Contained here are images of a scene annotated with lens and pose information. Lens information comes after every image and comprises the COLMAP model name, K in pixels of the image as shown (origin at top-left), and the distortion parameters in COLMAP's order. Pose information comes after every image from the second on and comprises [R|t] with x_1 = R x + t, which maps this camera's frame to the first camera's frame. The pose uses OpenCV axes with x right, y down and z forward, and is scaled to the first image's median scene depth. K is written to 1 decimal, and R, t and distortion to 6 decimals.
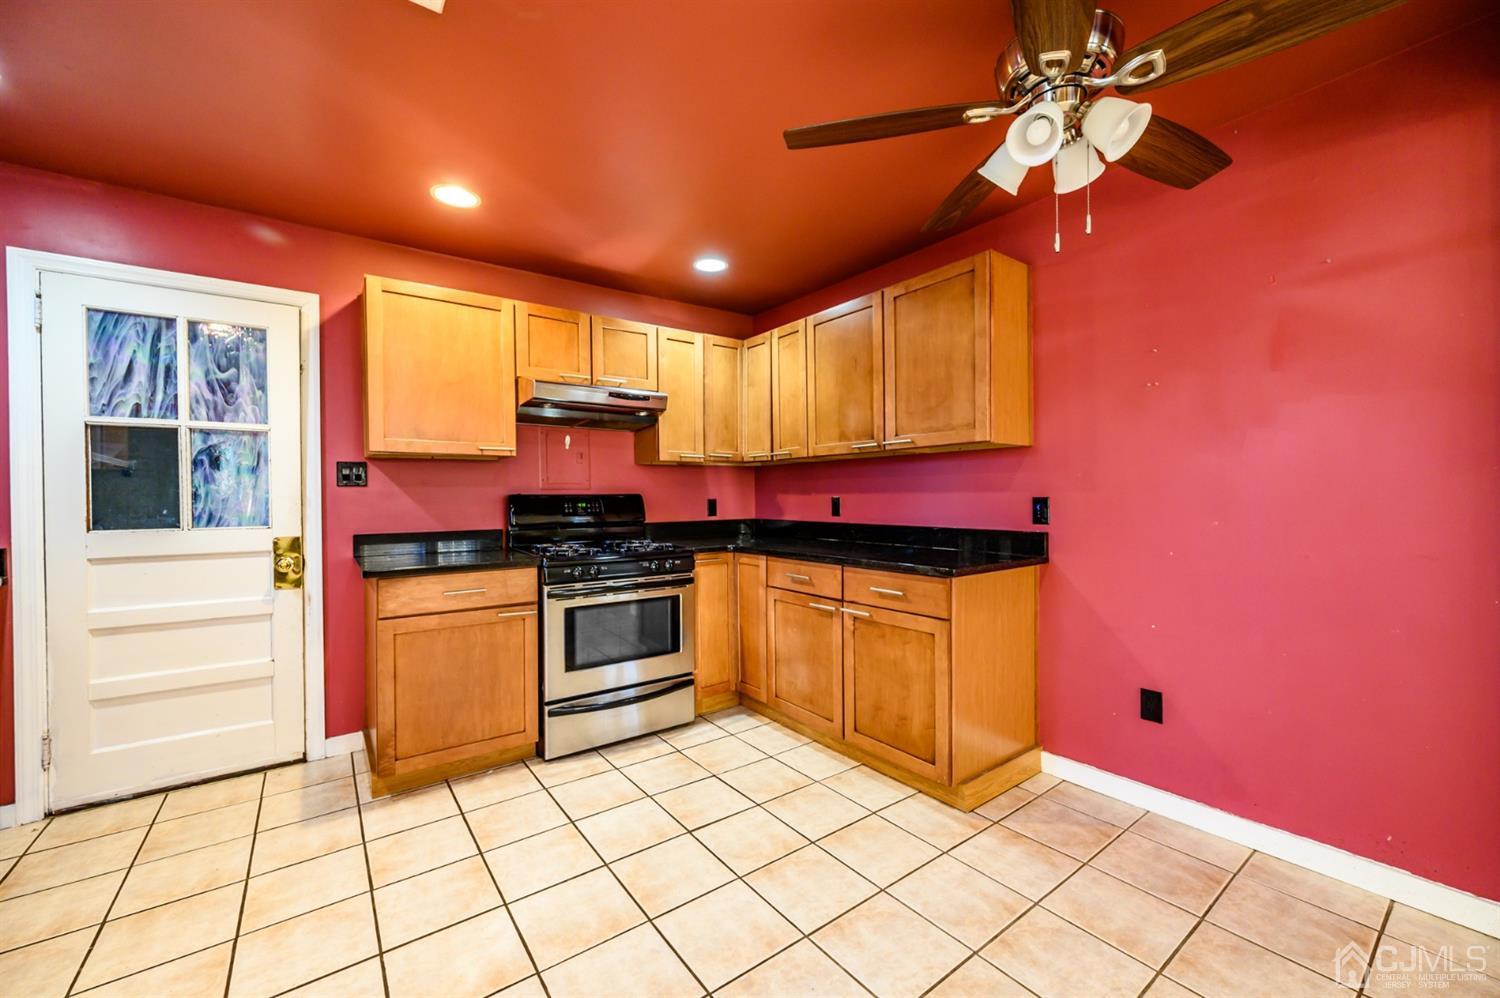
lens RADIAL K [[589.5, 0, 749.6], [0, 589.5, 500.7], [0, 0, 1]] dist [0.001641, -0.000562]
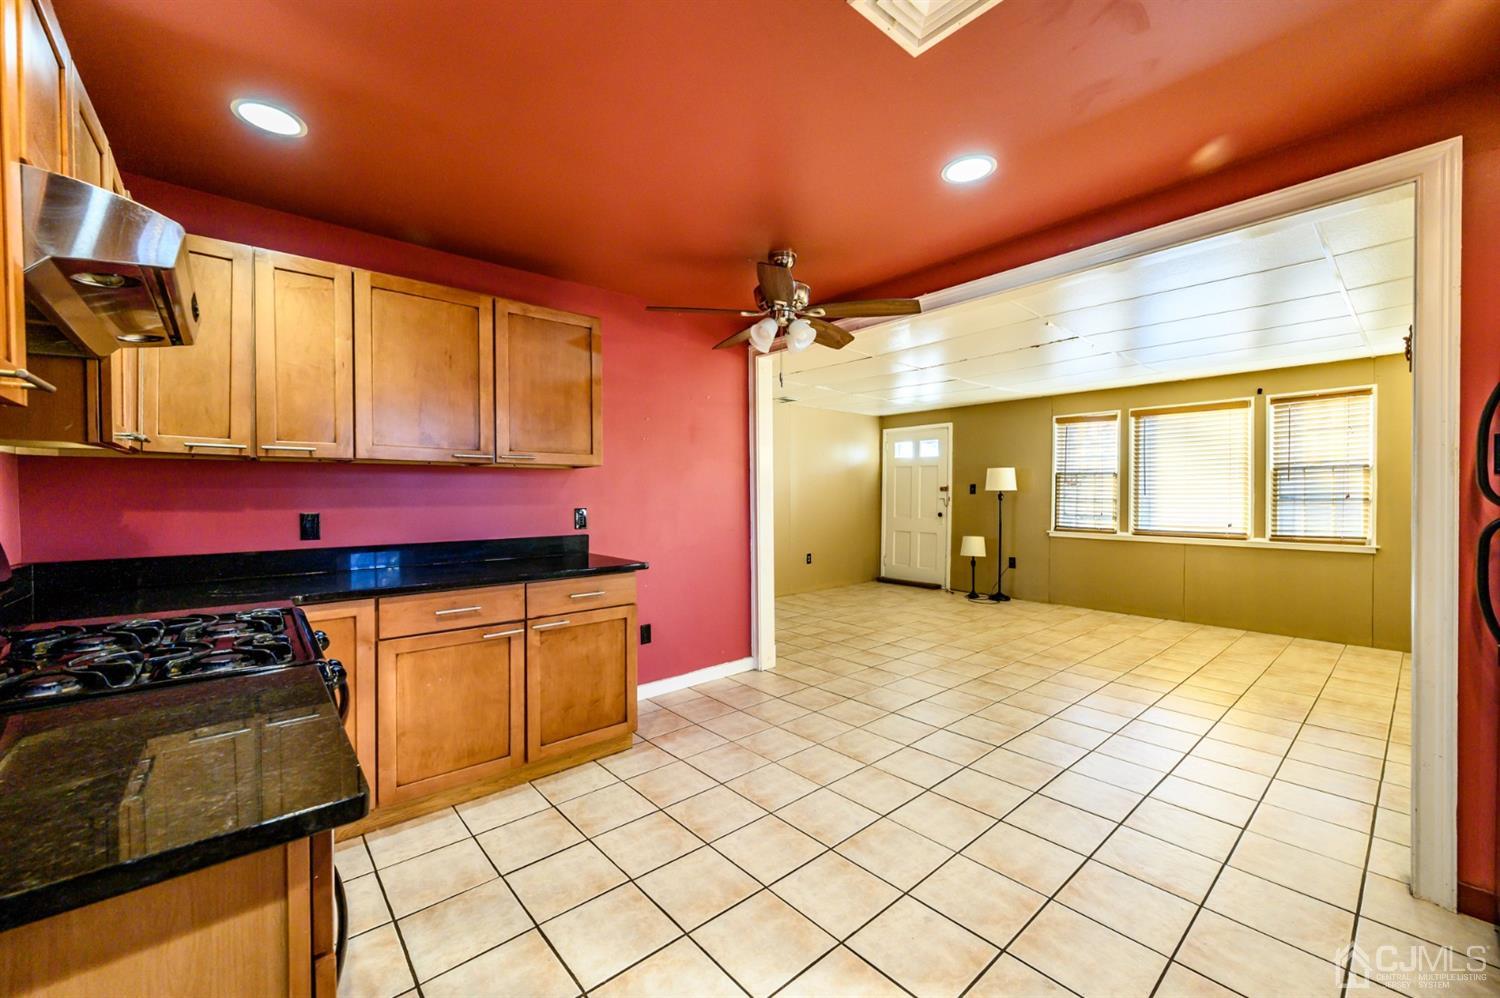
lens RADIAL K [[589.5, 0, 743.7], [0, 589.5, 495.5], [0, 0, 1]] dist [0.001641, -0.000562]
pose [[-0.065874, 0.002729, 0.997824, -0.868502], [0.014109, 0.999899, -0.001803, -0.027537], [-0.997728, 0.013959, -0.065906, 0.741116]]
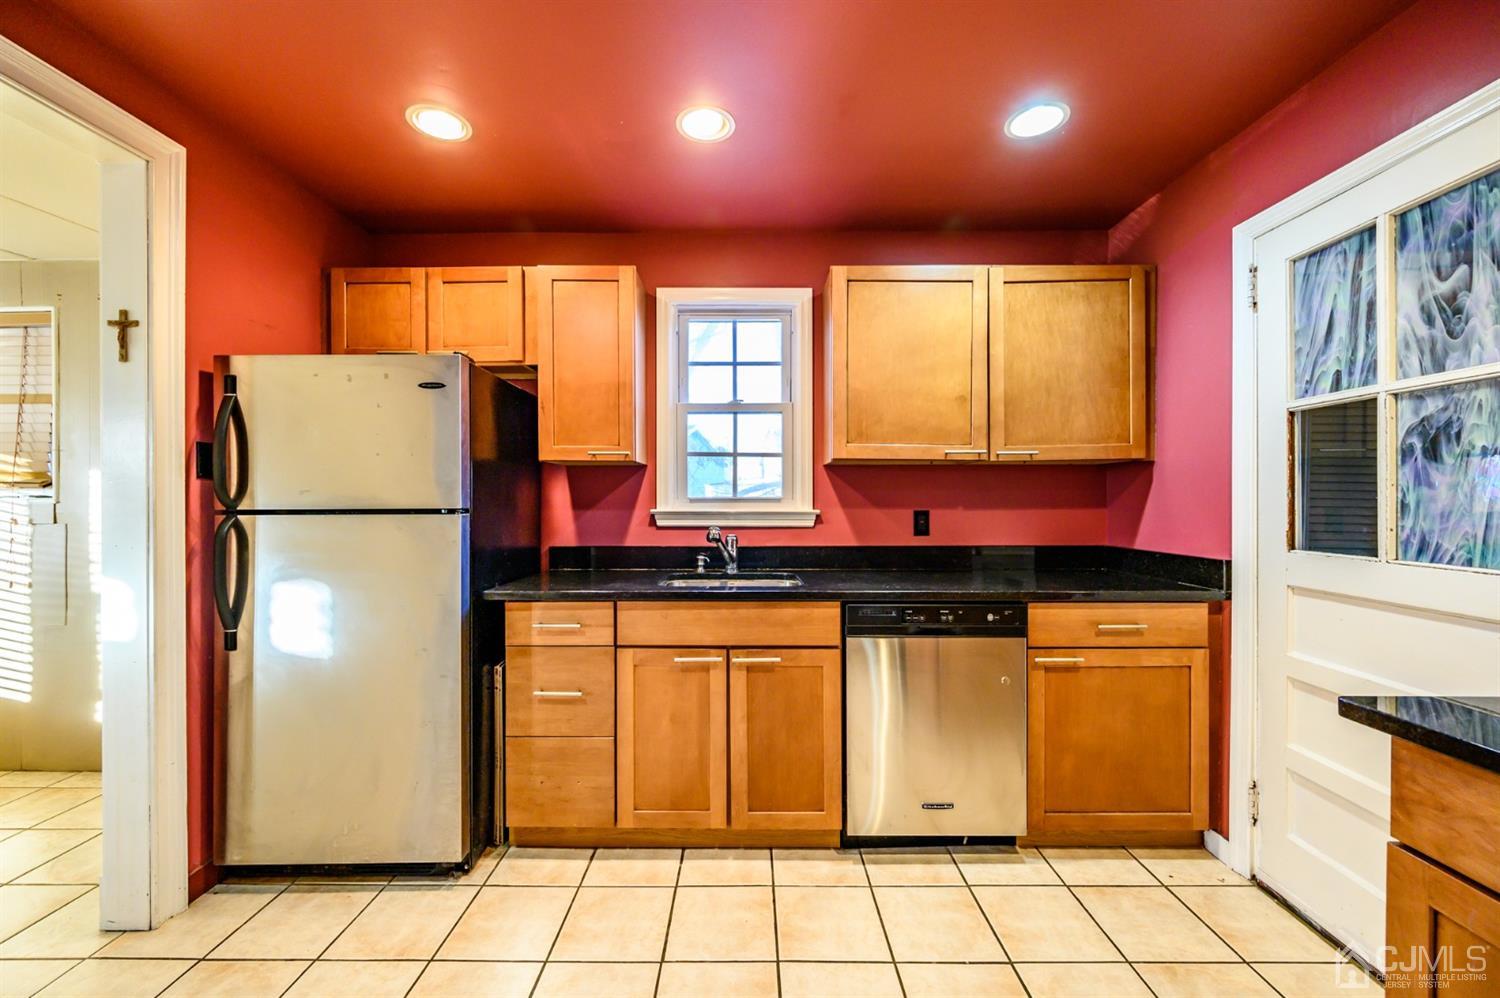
lens RADIAL K [[589.5, 0, 740.2], [0, 589.5, 503.5], [0, 0, 1]] dist [0.001641, -0.000562]
pose [[-0.599016, 0.015434, -0.800588, -0.064096], [-0.000240, 0.999811, 0.019454, -0.022144], [0.800737, 0.011846, -0.598899, 0.812547]]
